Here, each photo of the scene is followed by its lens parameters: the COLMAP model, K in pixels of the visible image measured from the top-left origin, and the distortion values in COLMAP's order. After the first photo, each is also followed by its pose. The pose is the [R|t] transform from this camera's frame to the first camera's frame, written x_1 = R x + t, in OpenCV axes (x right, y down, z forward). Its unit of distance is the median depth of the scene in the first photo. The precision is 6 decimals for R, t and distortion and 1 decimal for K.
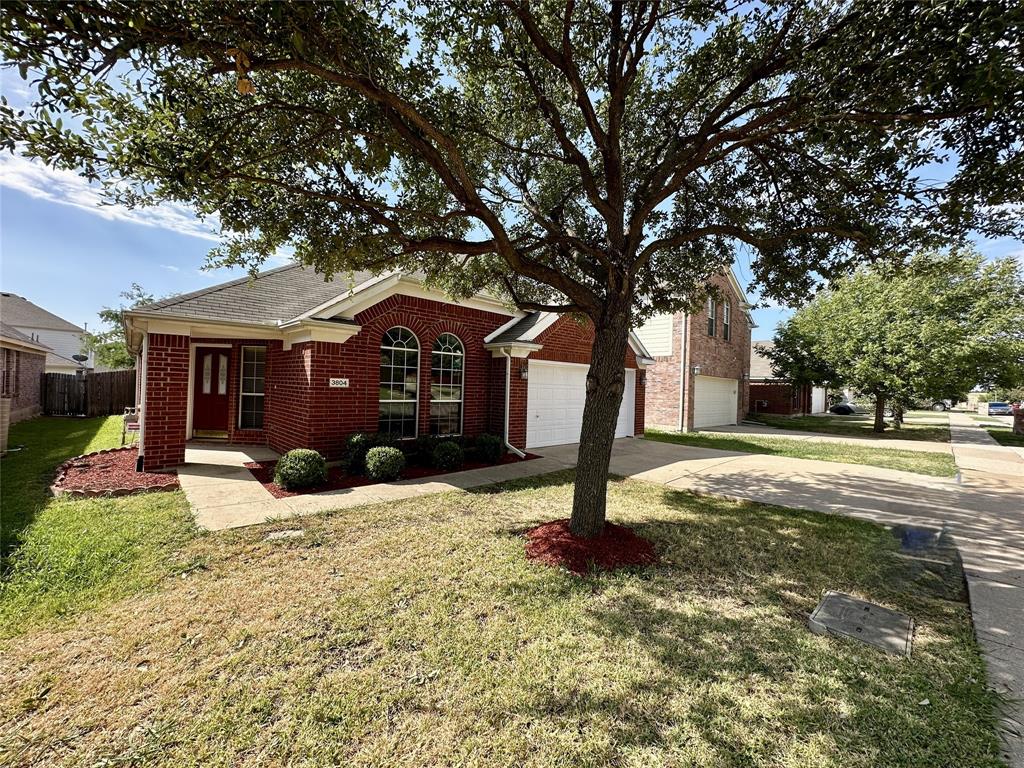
lens RADIAL K [[405.0, 0, 509.7], [0, 405.0, 380.5], [0, 0, 1]] dist [-0.002963, 0.000578]
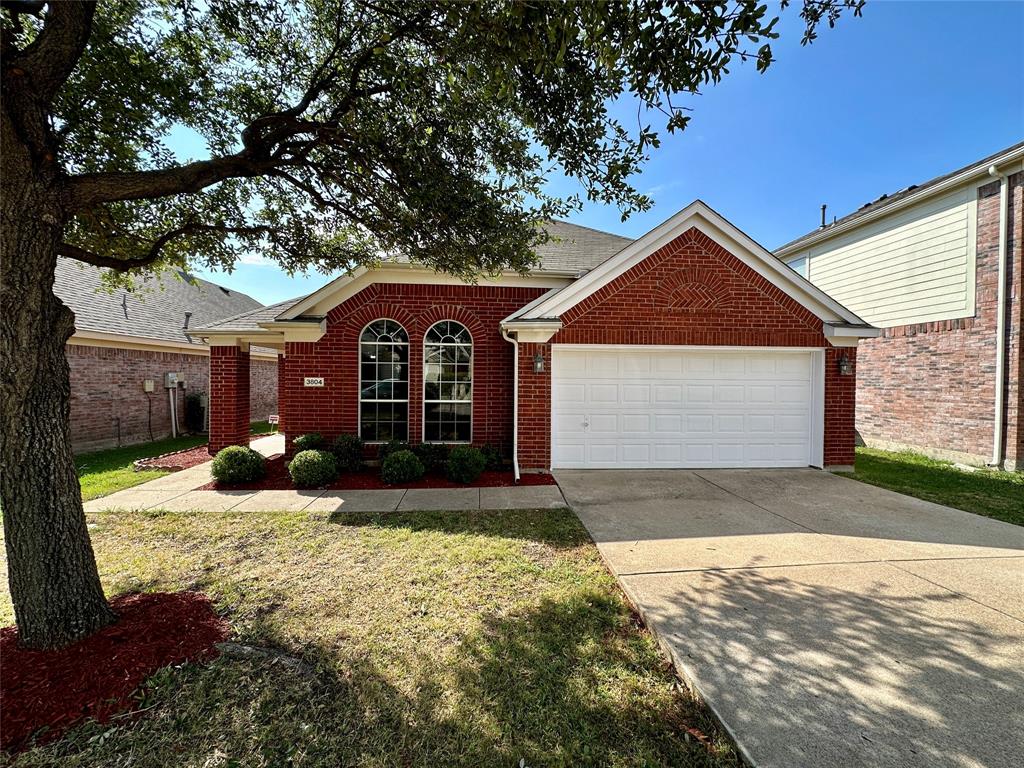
lens RADIAL K [[405.0, 0, 506.5], [0, 405.0, 384.3], [0, 0, 1]] dist [-0.002963, 0.000578]
pose [[0.778586, -0.013573, -0.627391, 0.561086], [0.022729, 0.999720, 0.006578, 0.015125], [0.627126, -0.019382, 0.778676, 0.511061]]
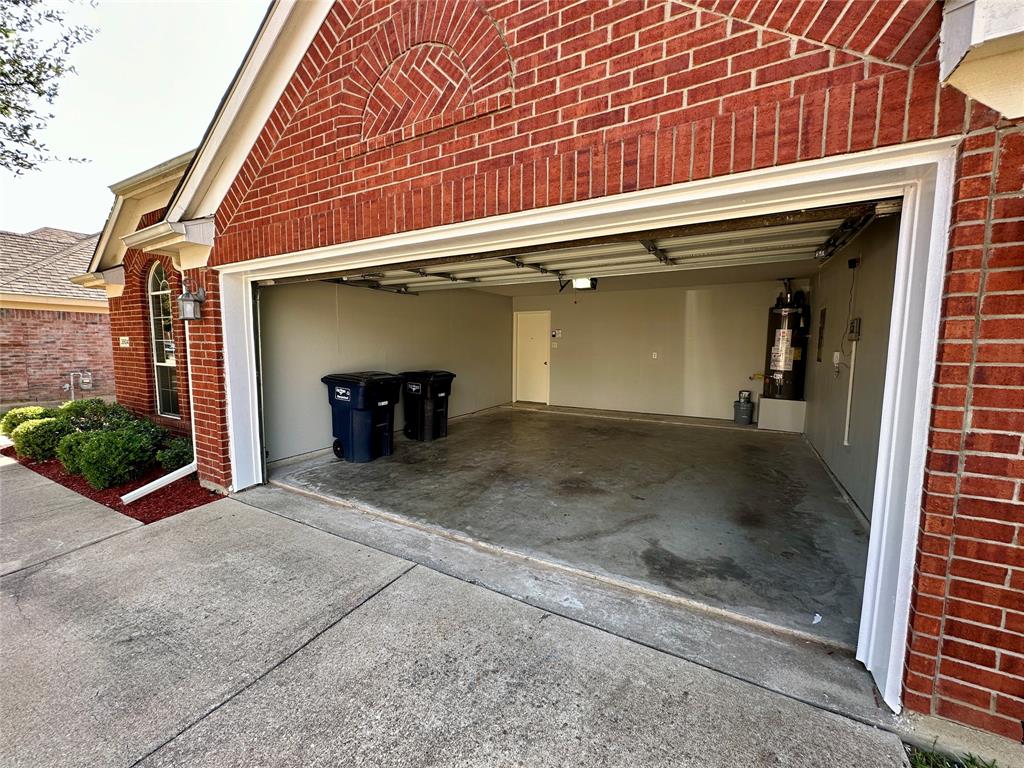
lens RADIAL K [[405.0, 0, 510.8], [0, 405.0, 382.8], [0, 0, 1]] dist [-0.002963, 0.000578]
pose [[0.312314, 0.062307, -0.947933, 0.671229], [0.019283, 0.997225, 0.071900, 0.046798], [0.949783, -0.040734, 0.310246, 1.494595]]
